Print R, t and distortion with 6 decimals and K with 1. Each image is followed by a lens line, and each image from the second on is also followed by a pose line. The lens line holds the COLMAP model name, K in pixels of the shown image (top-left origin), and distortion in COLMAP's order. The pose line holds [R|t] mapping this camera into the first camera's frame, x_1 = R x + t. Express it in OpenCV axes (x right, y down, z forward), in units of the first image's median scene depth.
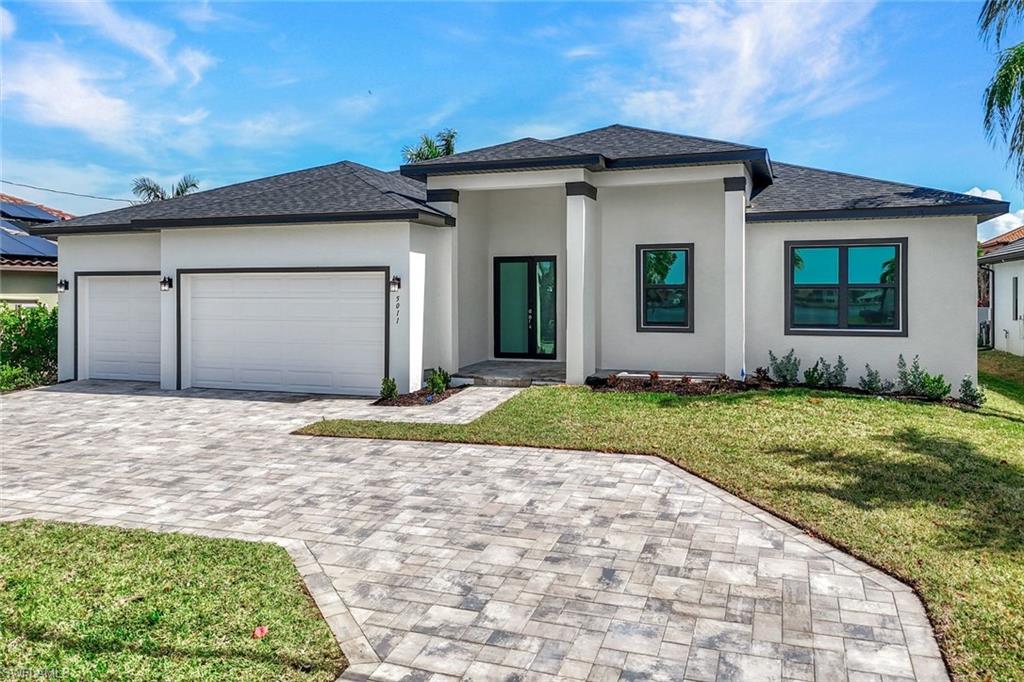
lens RADIAL K [[769.7, 0, 511.6], [0, 769.7, 292.5], [0, 0, 1]] dist [0.063461, -0.053344]
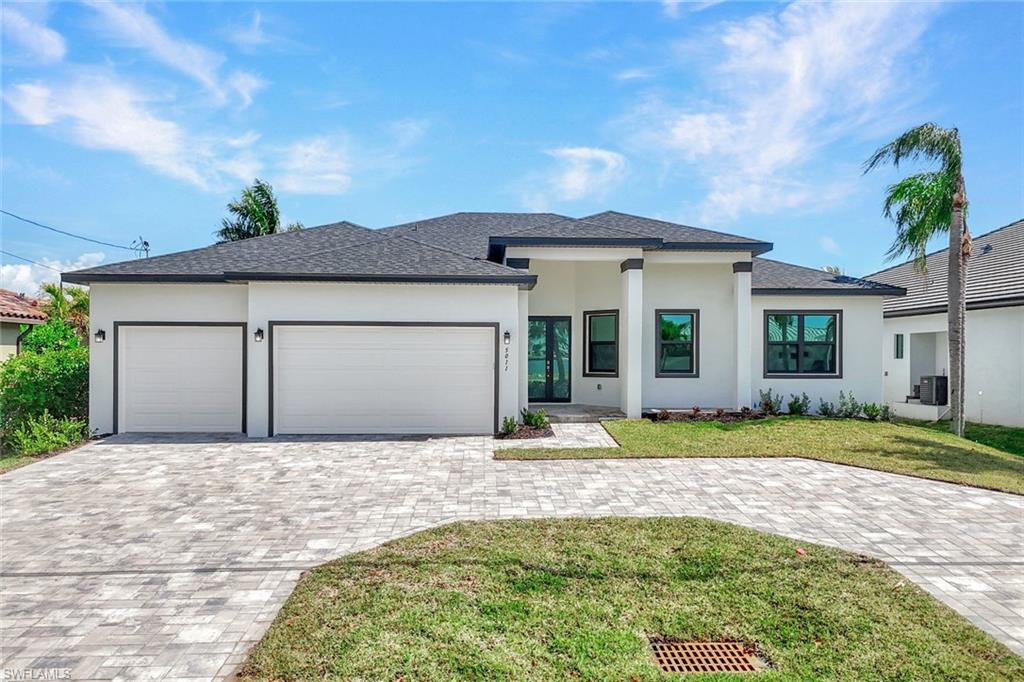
lens RADIAL K [[774.4, 0, 510.2], [0, 774.4, 358.2], [0, 0, 1]] dist [0.039378, -0.010947]
pose [[0.922854, 0.001816, 0.385145, -0.581328], [-0.005068, 0.999960, 0.007429, 0.011230], [-0.385116, -0.008807, 0.922826, -0.094334]]
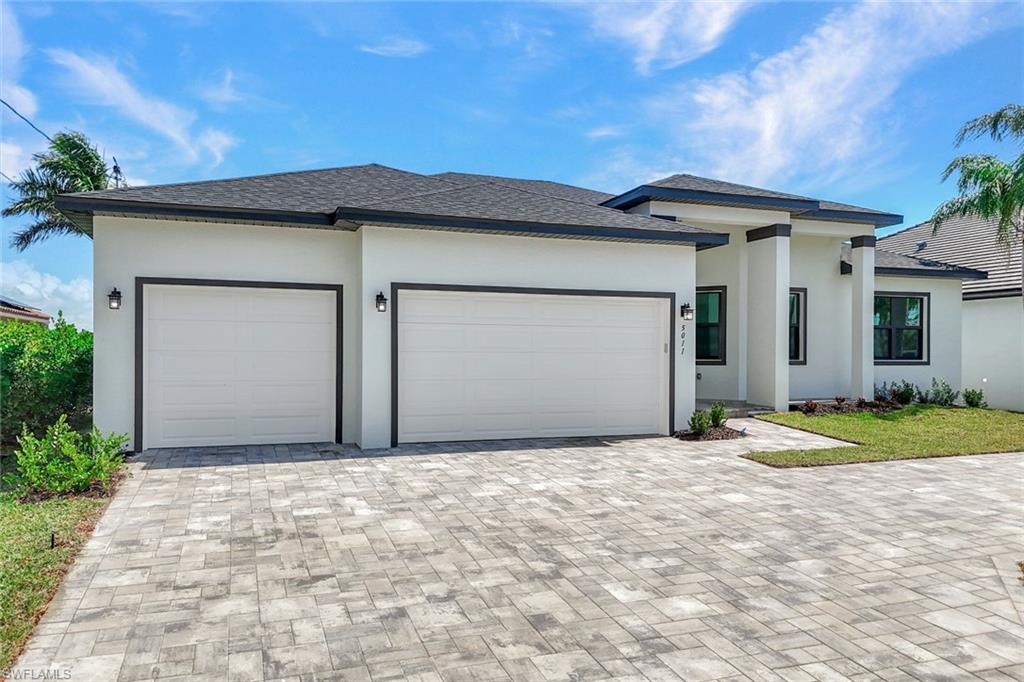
lens RADIAL K [[774.4, 0, 510.2], [0, 774.4, 358.2], [0, 0, 1]] dist [0.039378, -0.010947]
pose [[0.757354, 0.000801, 0.653005, -0.895415], [-0.006146, 0.999964, 0.005901, 0.039256], [-0.652976, -0.008482, 0.757331, 0.409161]]
